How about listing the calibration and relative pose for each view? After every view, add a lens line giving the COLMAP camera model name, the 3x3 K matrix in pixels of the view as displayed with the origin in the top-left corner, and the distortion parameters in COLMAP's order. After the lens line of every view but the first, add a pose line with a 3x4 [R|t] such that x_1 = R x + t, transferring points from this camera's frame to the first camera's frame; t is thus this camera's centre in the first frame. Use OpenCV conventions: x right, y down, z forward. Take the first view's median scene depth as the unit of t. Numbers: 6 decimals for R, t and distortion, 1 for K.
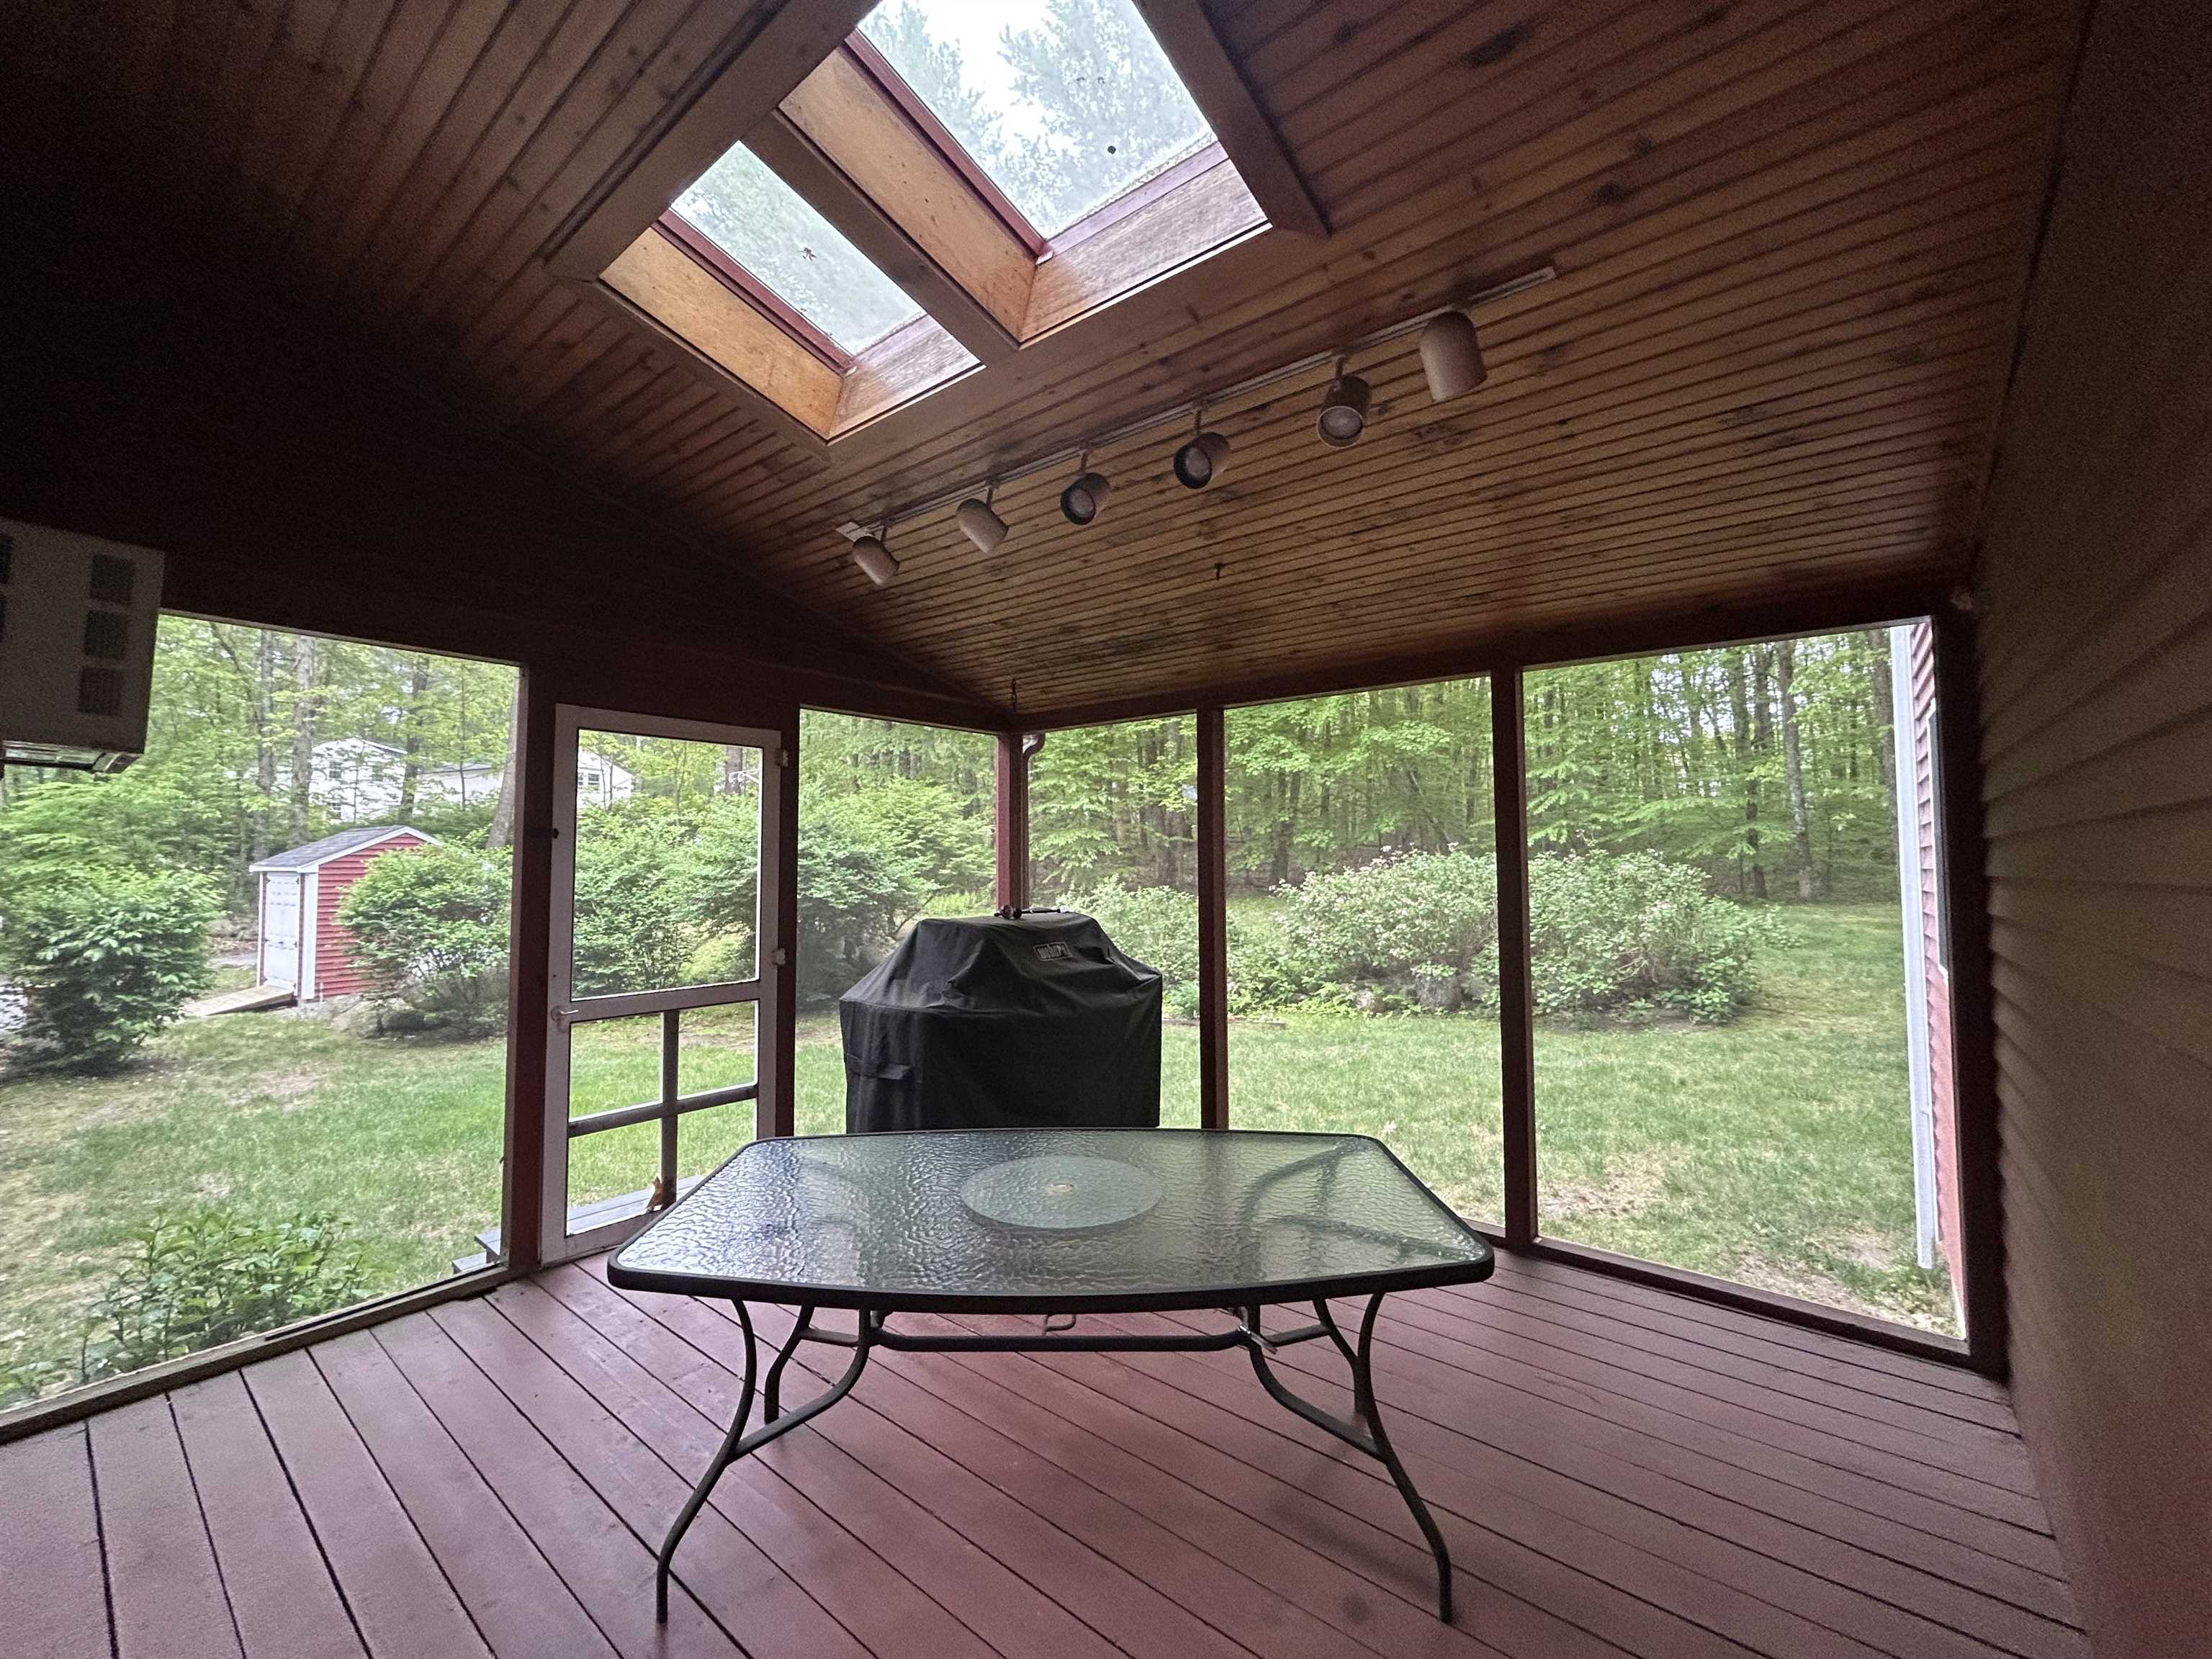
lens RADIAL K [[909.0, 0, 1086.2], [0, 909.0, 825.2], [0, 0, 1]] dist [-0.000431, 0.000348]
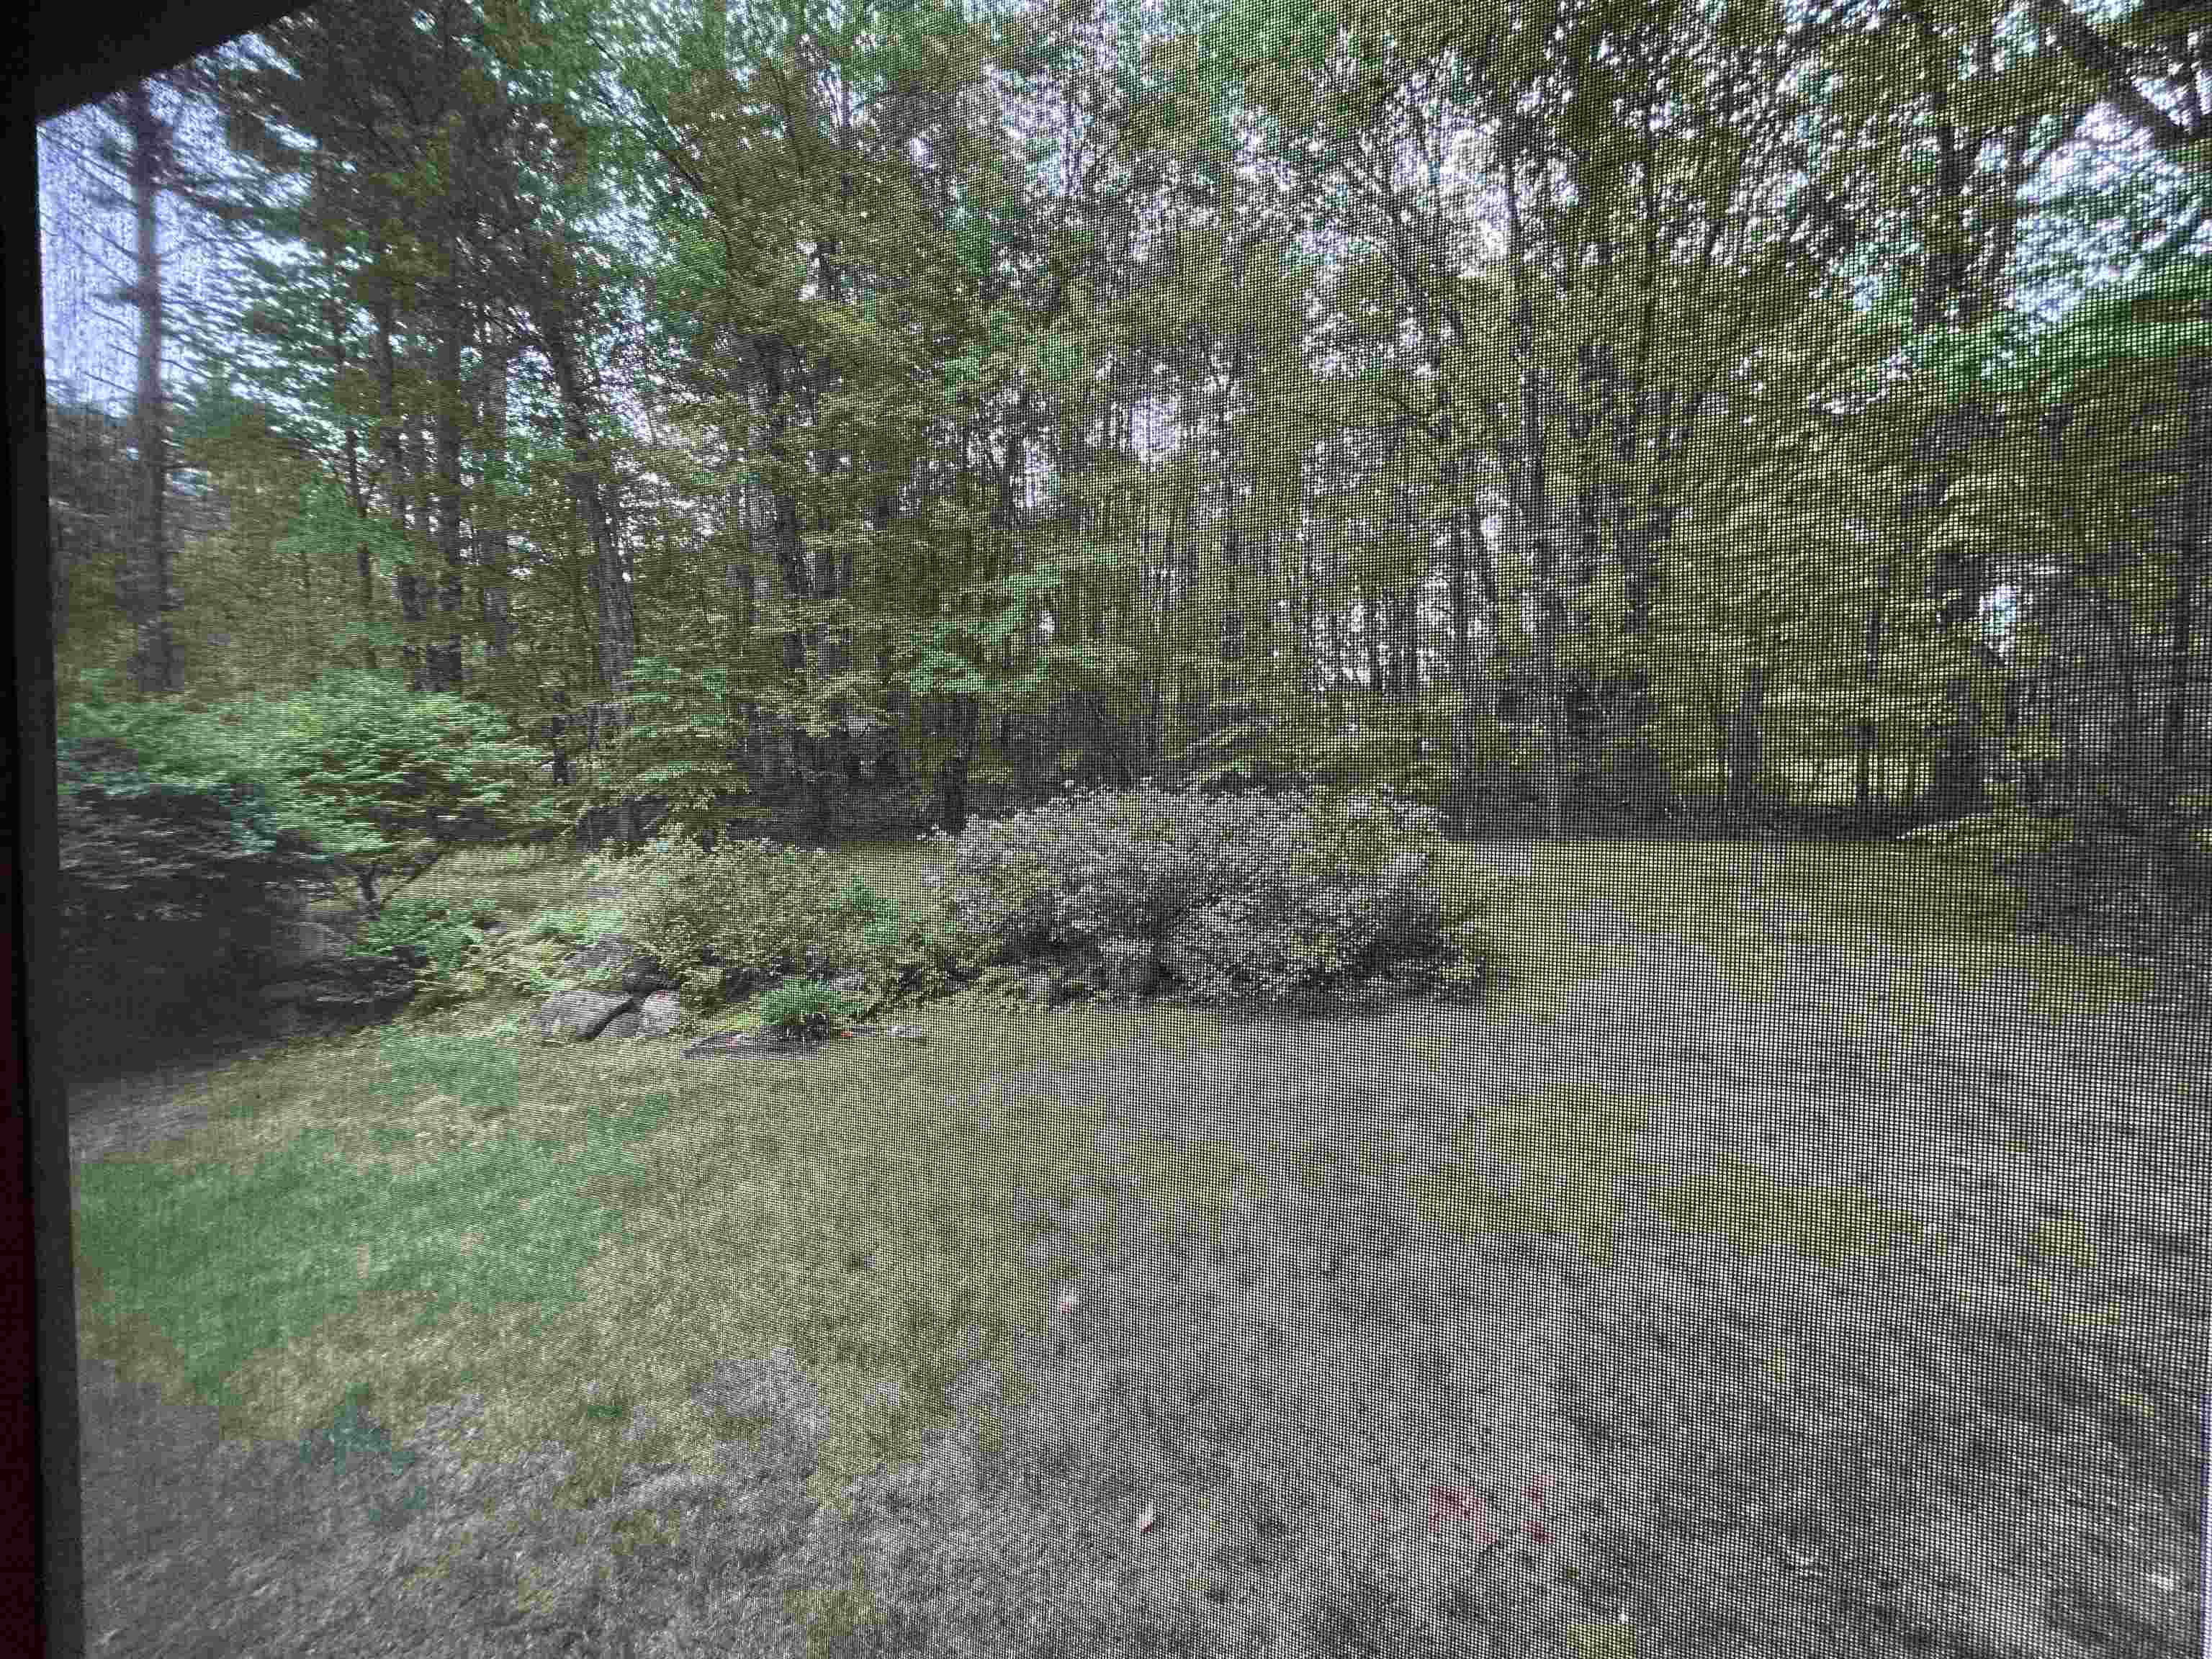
lens RADIAL K [[909.0, 0, 1103.0], [0, 909.0, 831.7], [0, 0, 1]] dist [-0.000431, 0.000348]
pose [[0.937734, -0.016392, 0.346967, 0.096699], [-0.009131, 0.997377, 0.071799, 0.011655], [-0.347234, -0.070497, 0.935125, 0.286707]]
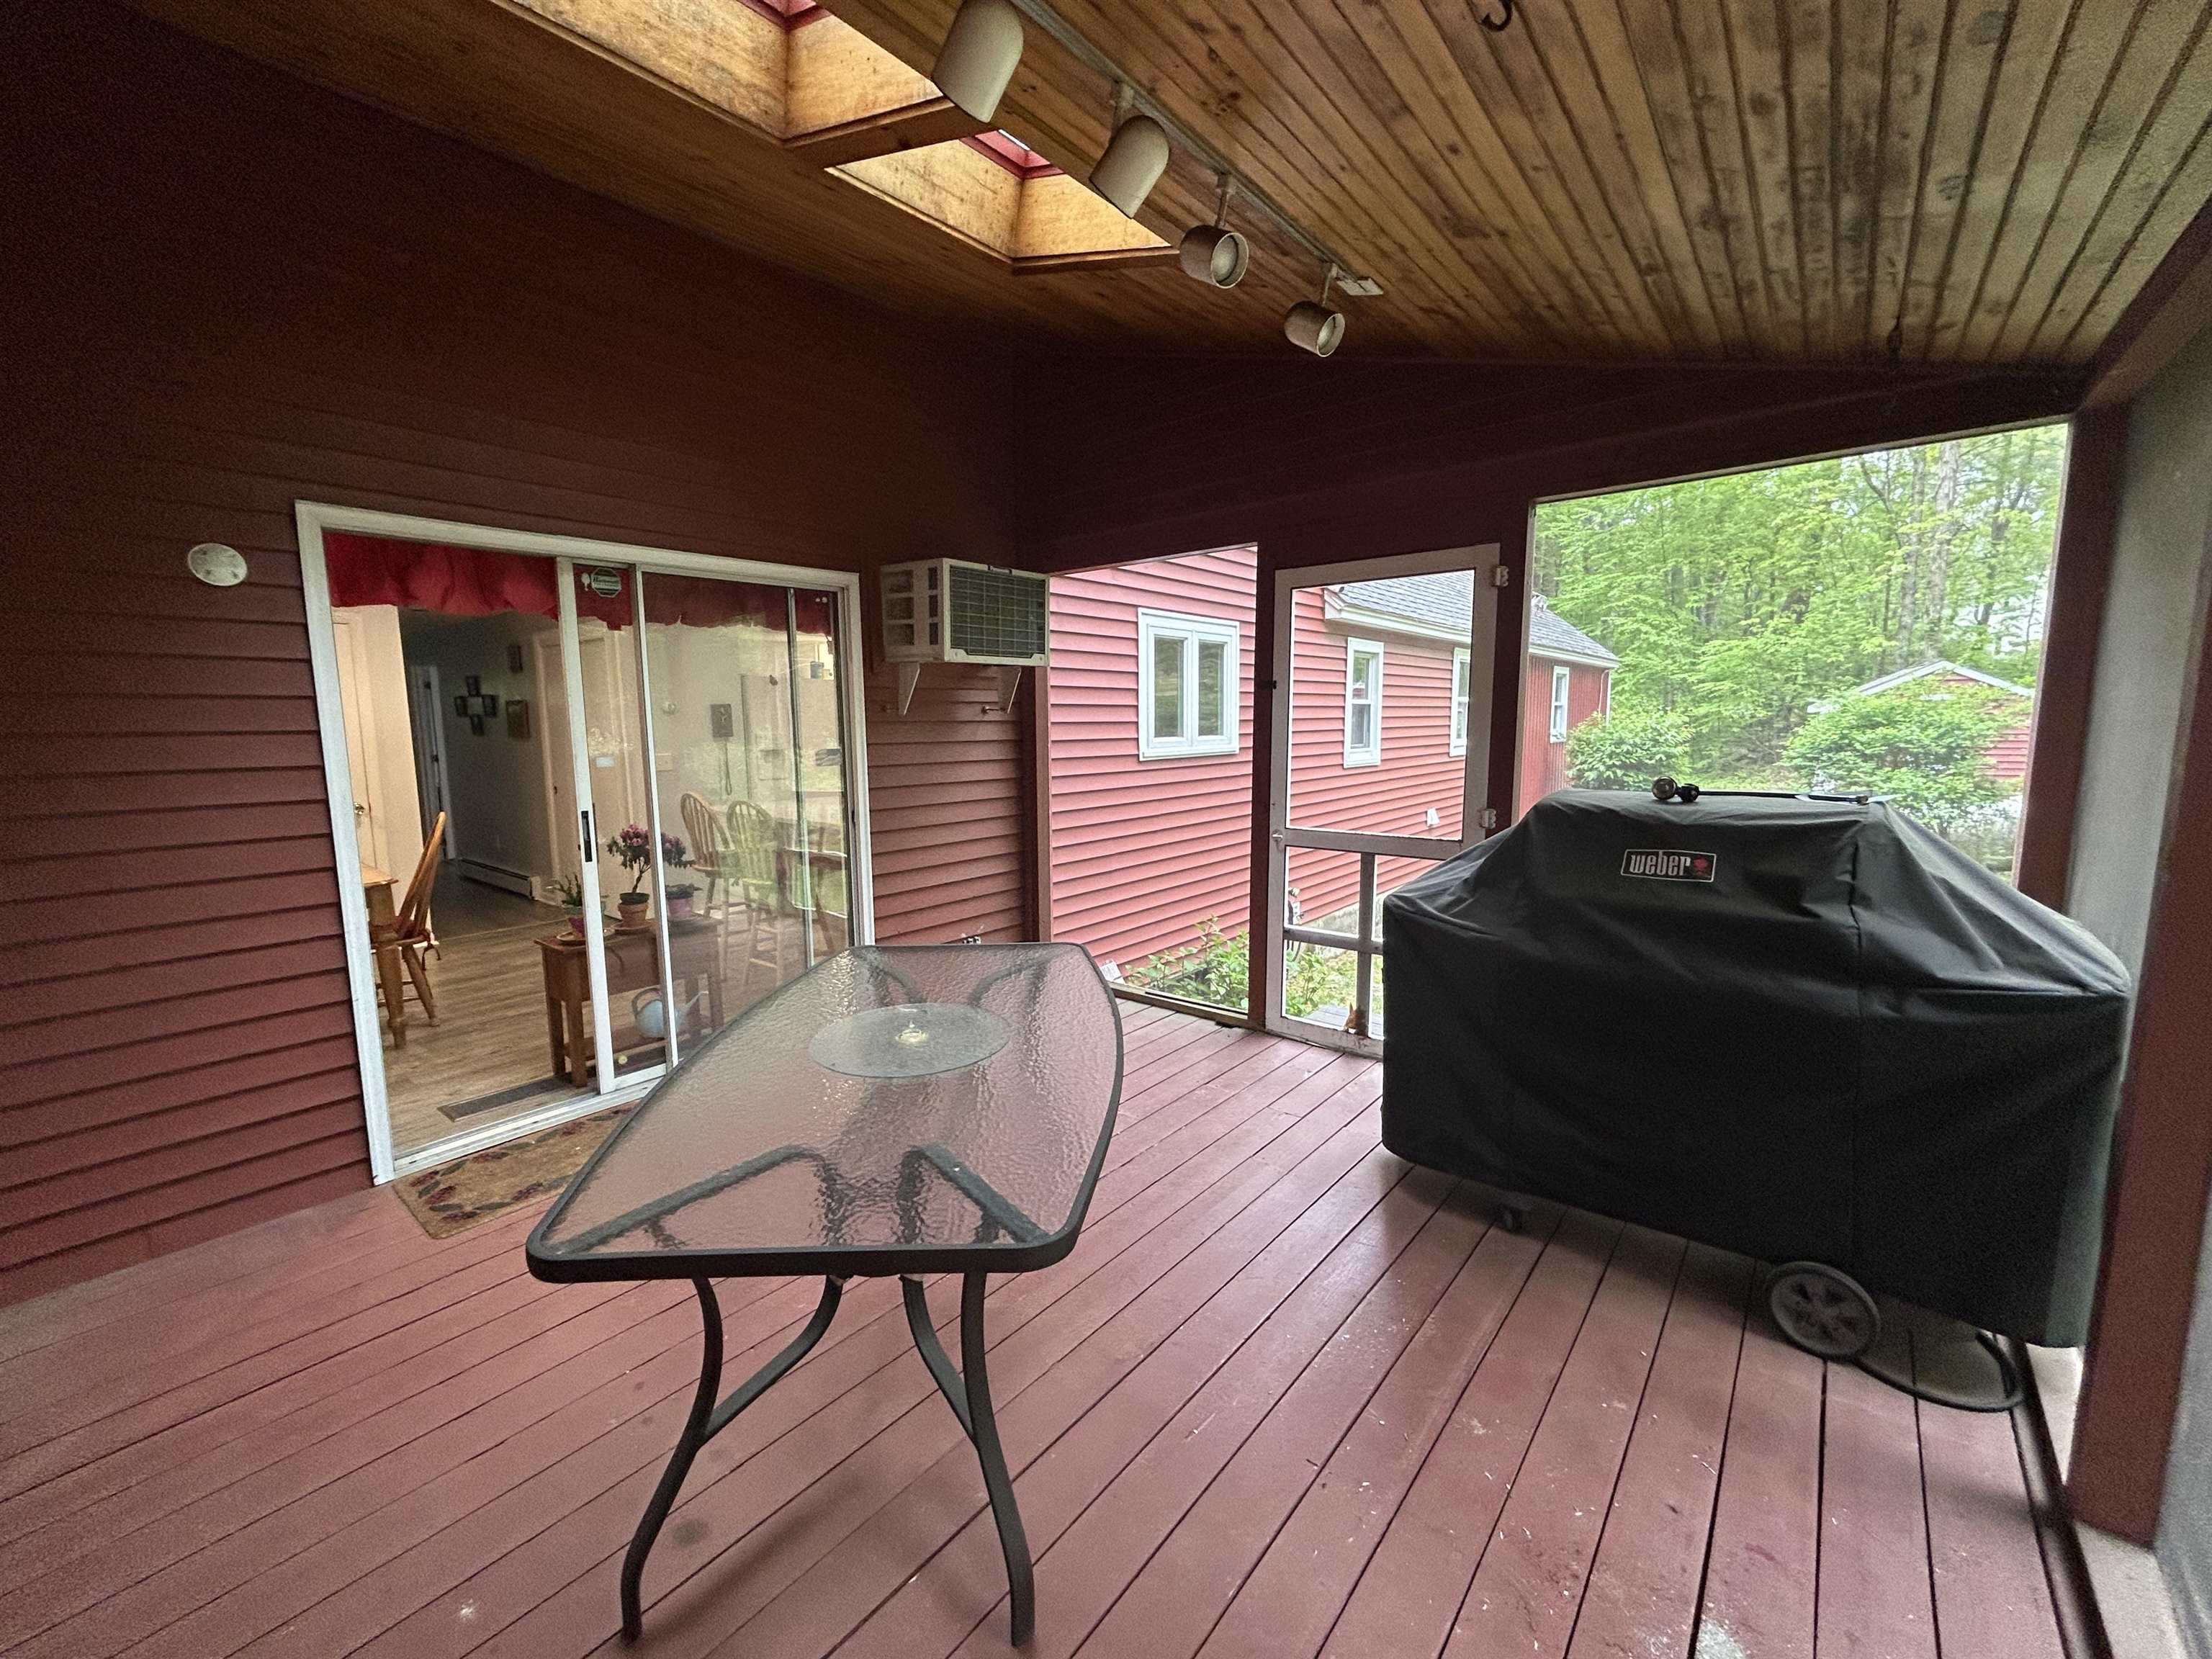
lens RADIAL K [[909.0, 0, 1109.3], [0, 909.0, 830.8], [0, 0, 1]] dist [-0.000431, 0.000348]
pose [[-0.015906, 0.129651, -0.991432, 0.534299], [0.053594, 0.990243, 0.128635, 0.029561], [0.998436, -0.051088, -0.022699, 0.699734]]
